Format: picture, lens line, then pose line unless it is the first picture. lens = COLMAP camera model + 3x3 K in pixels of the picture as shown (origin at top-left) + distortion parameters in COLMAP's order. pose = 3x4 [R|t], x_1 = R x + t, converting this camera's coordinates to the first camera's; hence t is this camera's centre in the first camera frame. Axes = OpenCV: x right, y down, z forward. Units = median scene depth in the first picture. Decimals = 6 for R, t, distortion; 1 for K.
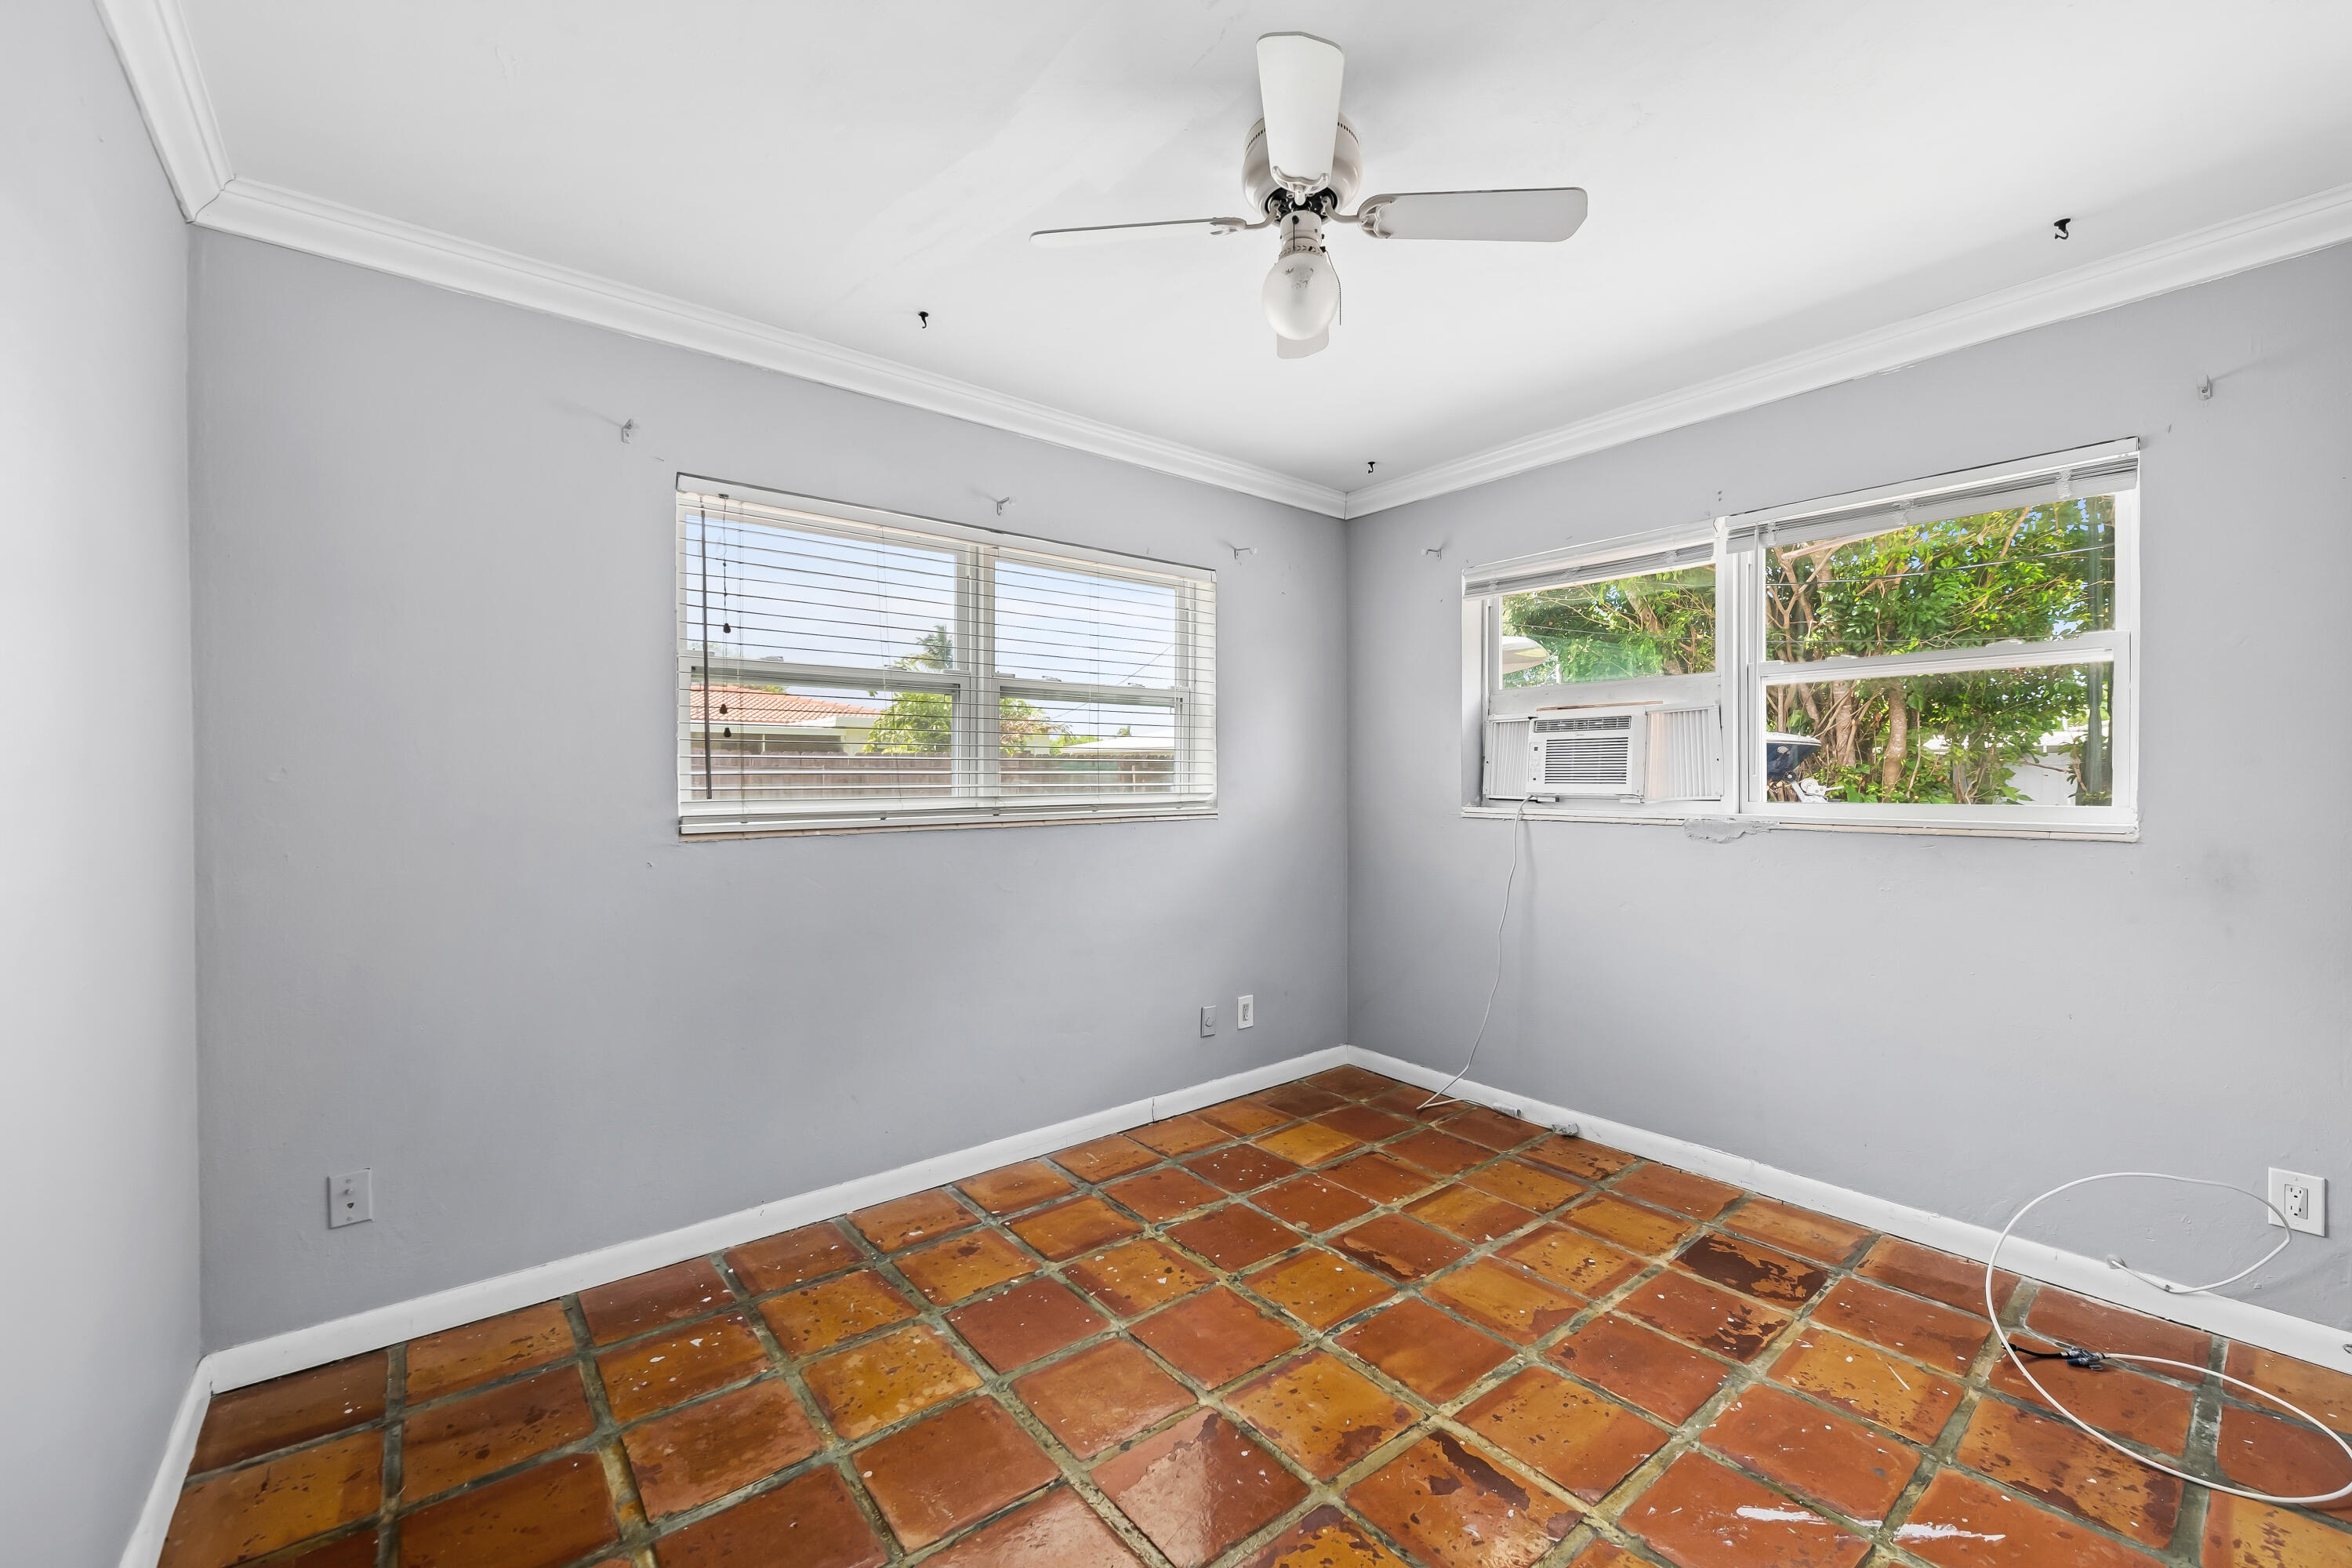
lens RADIAL K [[935.5, 0, 1177.4], [0, 935.5, 788.1], [0, 0, 1]] dist [0.001883, -0.003546]
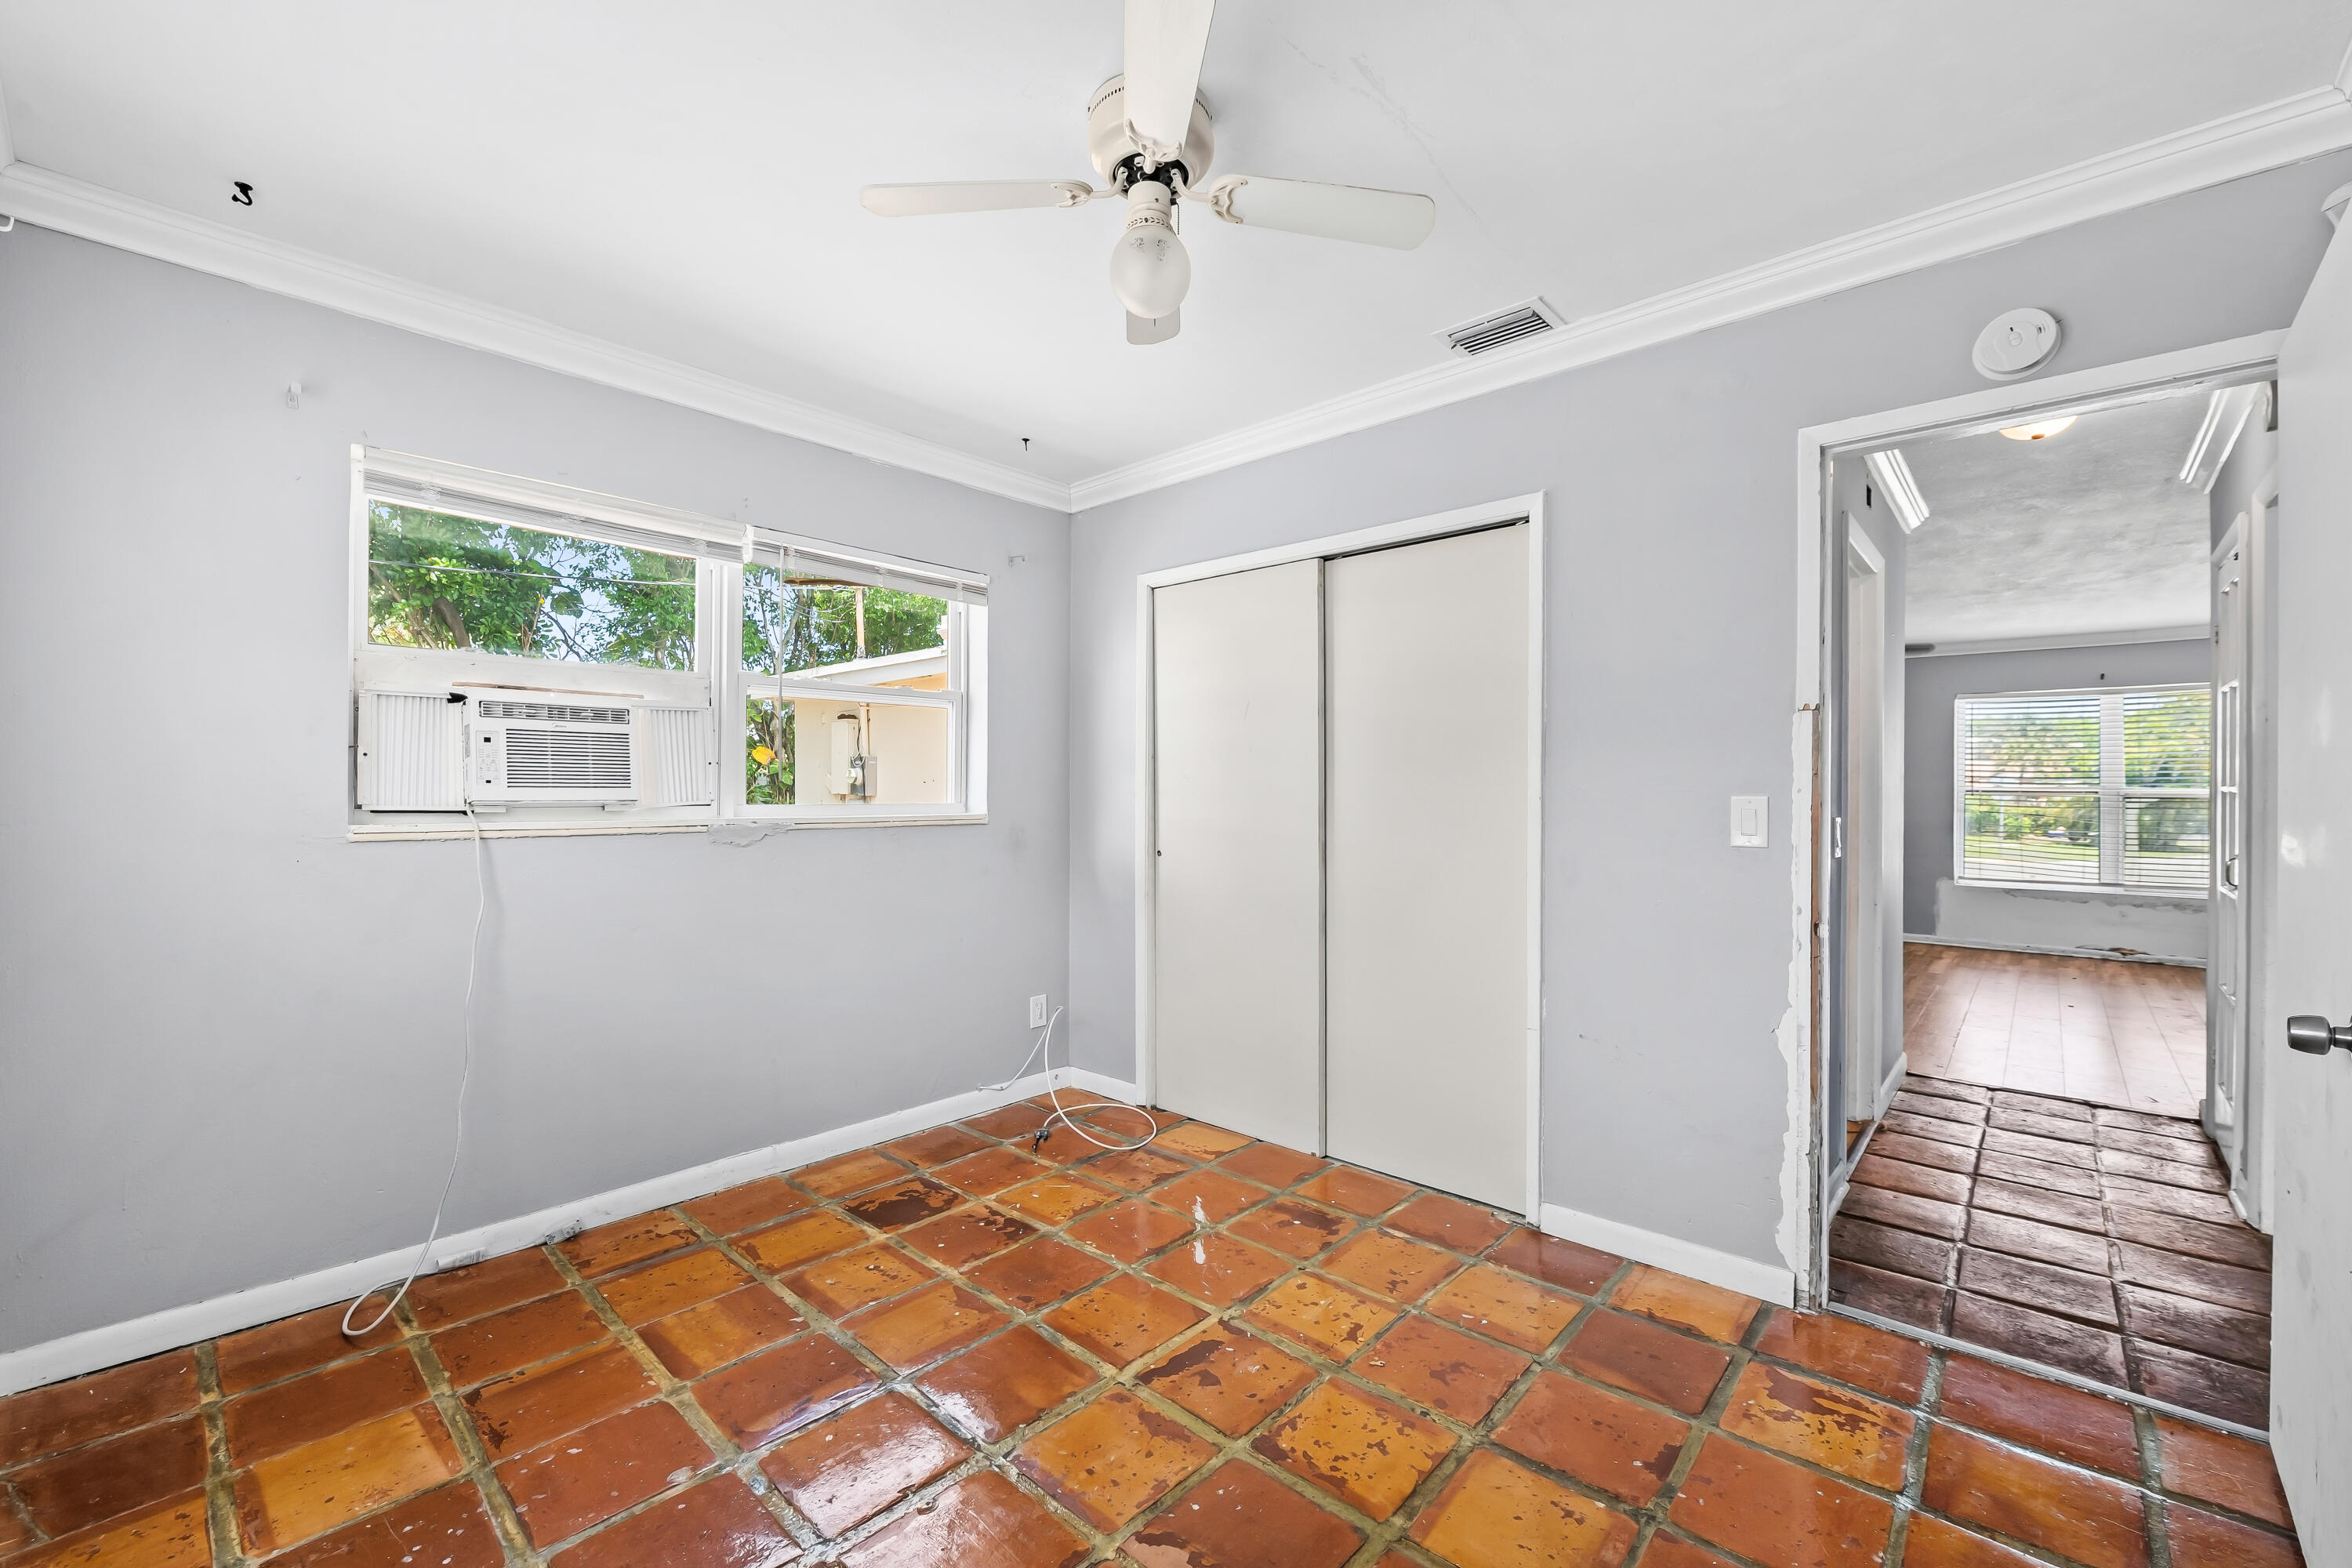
lens RADIAL K [[935.5, 0, 1223.4], [0, 935.5, 784.3], [0, 0, 1]] dist [0.001883, -0.003546]
pose [[-0.162234, 0.004358, 0.986743, -0.547459], [0.004617, 0.999983, -0.003657, -0.002212], [-0.986741, 0.003963, -0.162252, 0.718831]]
